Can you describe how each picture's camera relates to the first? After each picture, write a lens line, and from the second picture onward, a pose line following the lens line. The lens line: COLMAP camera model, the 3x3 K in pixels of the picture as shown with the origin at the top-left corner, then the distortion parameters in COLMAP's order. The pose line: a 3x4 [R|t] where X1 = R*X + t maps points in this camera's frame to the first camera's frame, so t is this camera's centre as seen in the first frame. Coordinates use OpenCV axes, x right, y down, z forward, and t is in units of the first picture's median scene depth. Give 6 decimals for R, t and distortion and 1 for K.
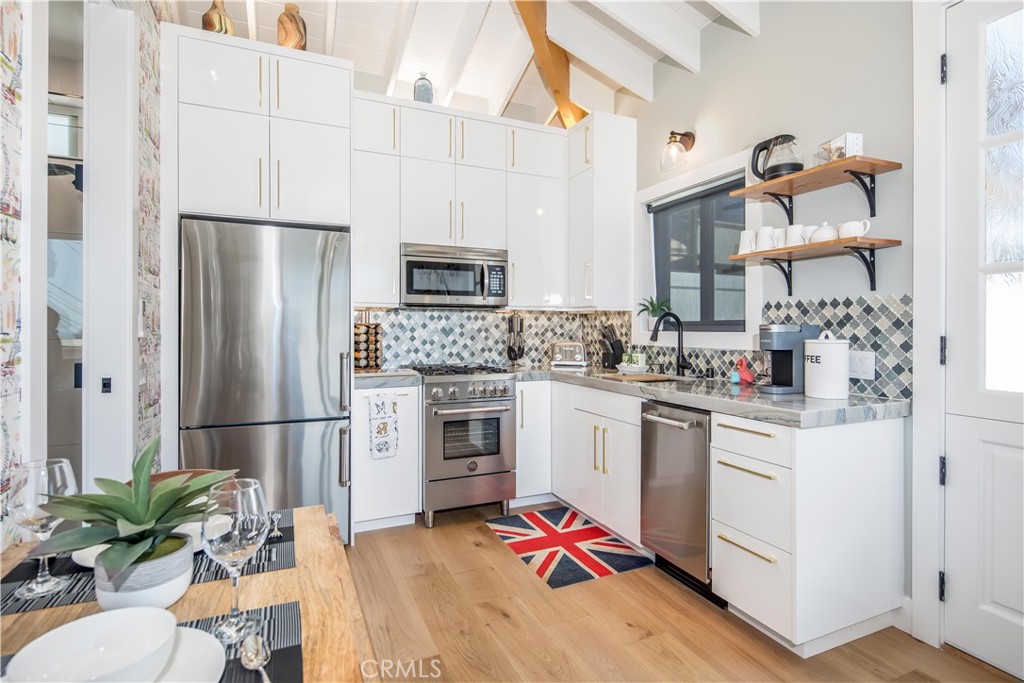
lens RADIAL K [[503.7, 0, 506.0], [0, 503.7, 336.3], [0, 0, 1]] dist [0.002296, -0.001247]
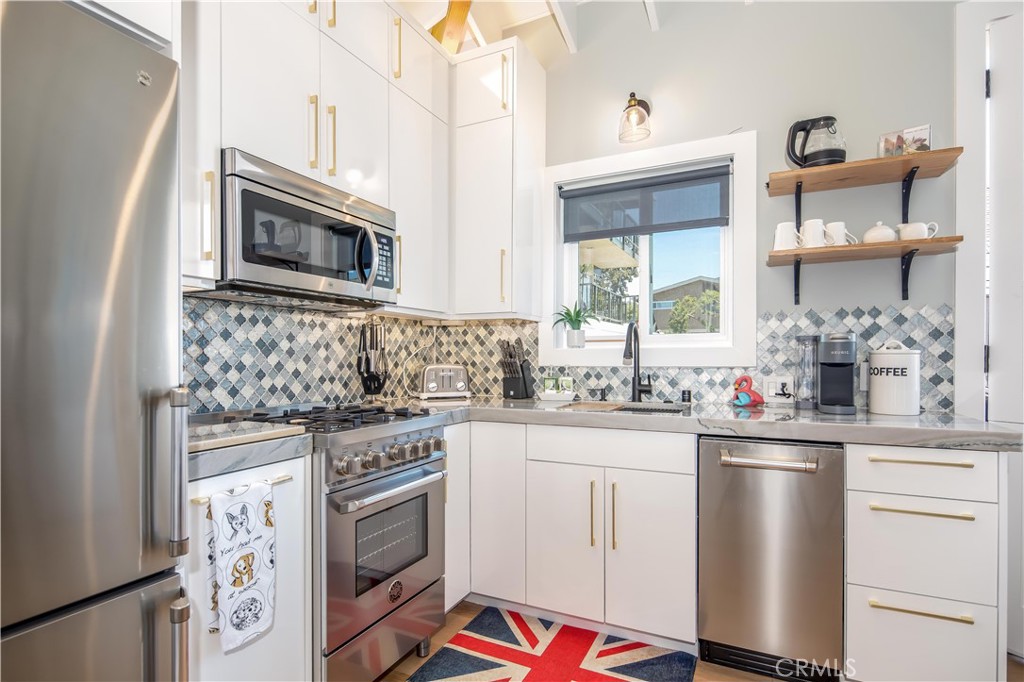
lens RADIAL K [[510.6, 0, 513.5], [0, 510.6, 362.7], [0, 0, 1]] dist [-0.002729, -0.001496]
pose [[0.765301, -0.008969, 0.643610, -0.293867], [0.013561, 0.999906, -0.002191, 0.013578], [-0.643530, 0.010404, 0.765350, 0.455318]]
